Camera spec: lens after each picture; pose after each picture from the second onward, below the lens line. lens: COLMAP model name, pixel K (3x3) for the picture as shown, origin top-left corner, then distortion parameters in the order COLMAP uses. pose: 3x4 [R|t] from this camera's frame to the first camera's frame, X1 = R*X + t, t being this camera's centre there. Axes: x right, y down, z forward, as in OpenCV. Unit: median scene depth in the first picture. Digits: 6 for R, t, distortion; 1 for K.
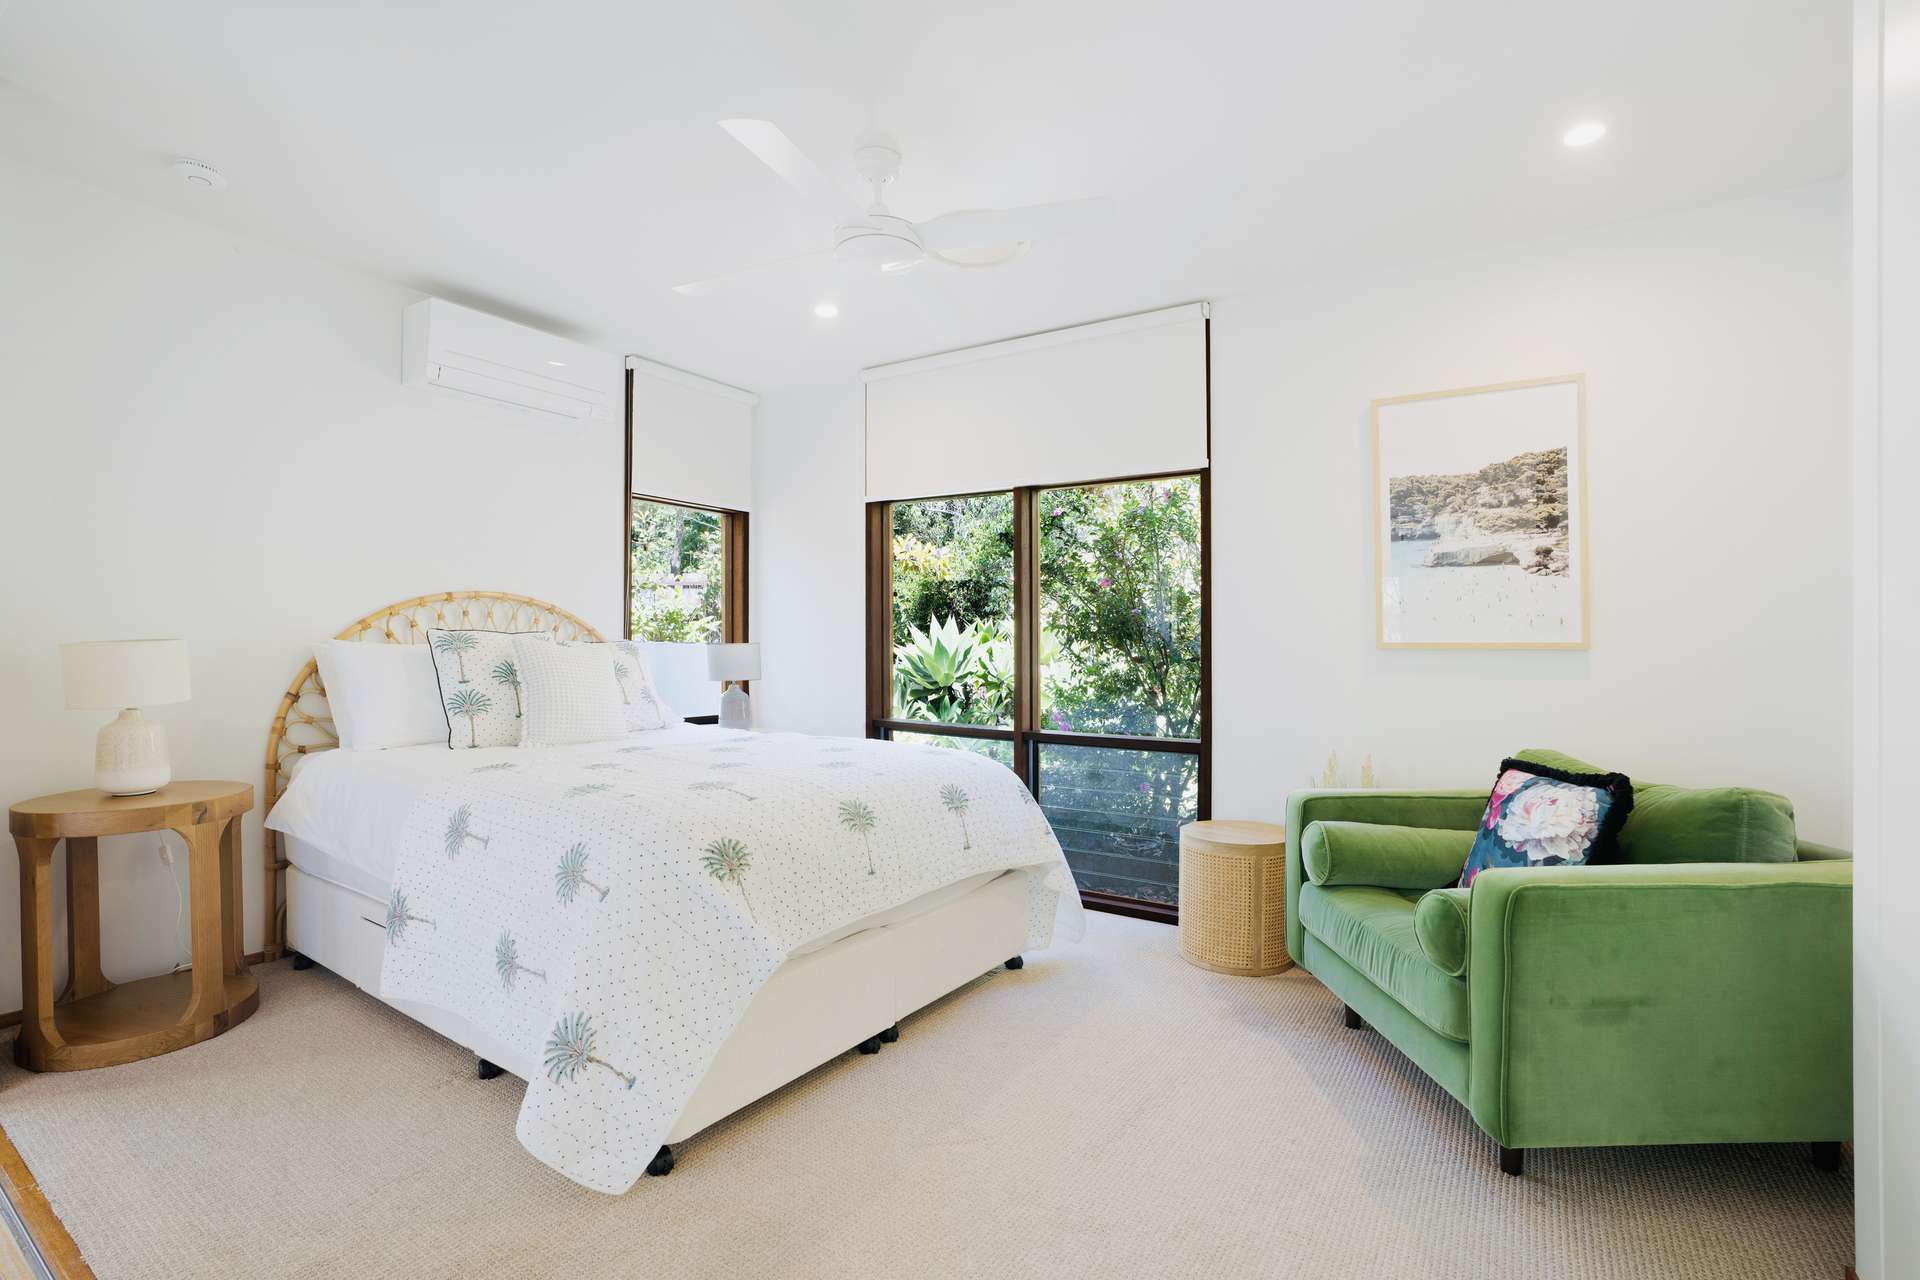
lens RADIAL K [[876.3, 0, 954.6], [0, 876.3, 649.2], [0, 0, 1]] dist [-0.068099, 0.025557]
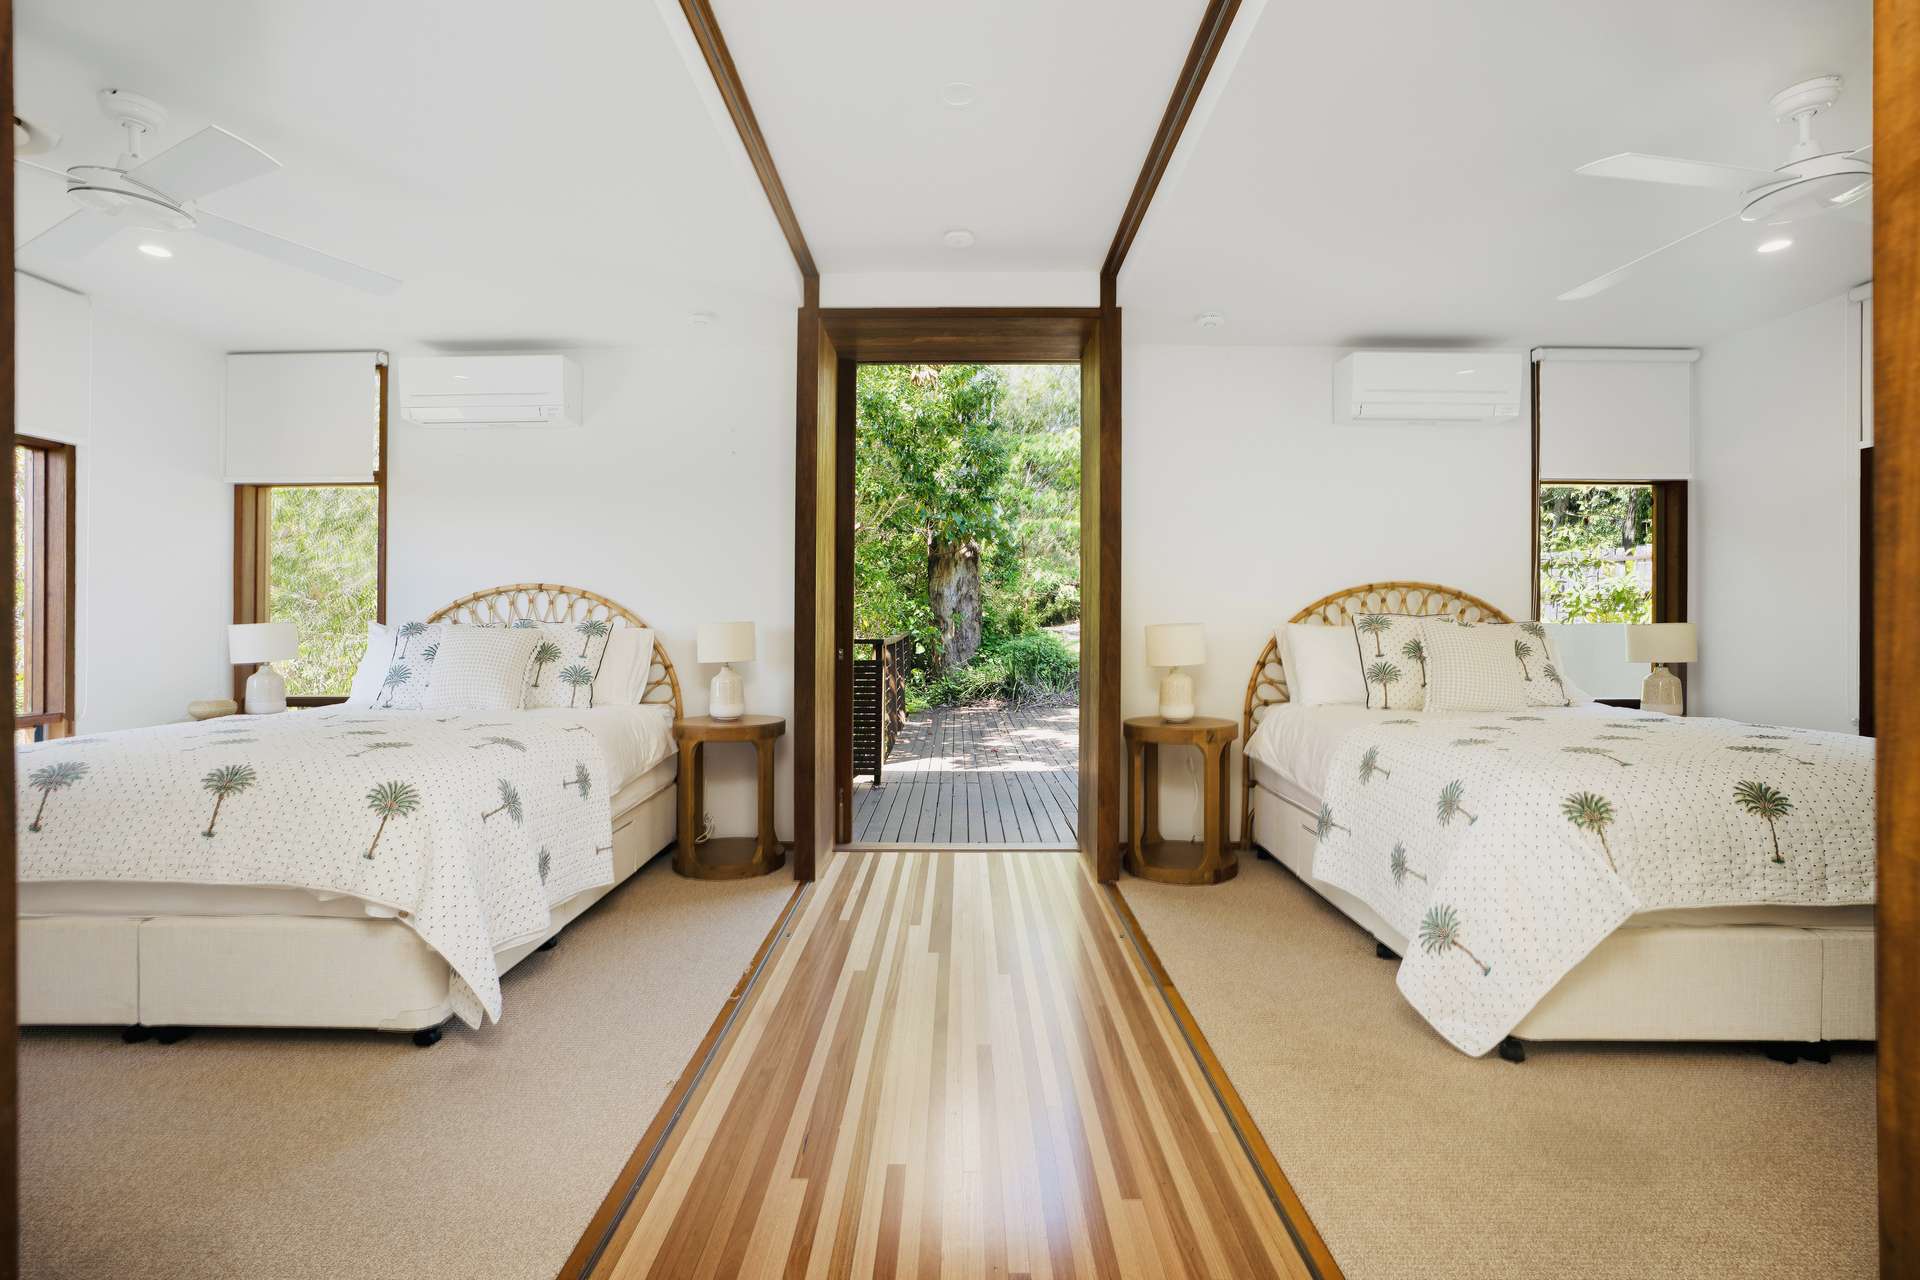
lens RADIAL K [[876.3, 0, 954.6], [0, 876.3, 649.2], [0, 0, 1]] dist [-0.068099, 0.025557]
pose [[0.543815, 0.012294, -0.839115, 0.147749], [0.002424, 0.999866, 0.016220, 0.006574], [0.839201, -0.010855, 0.543712, -0.203964]]
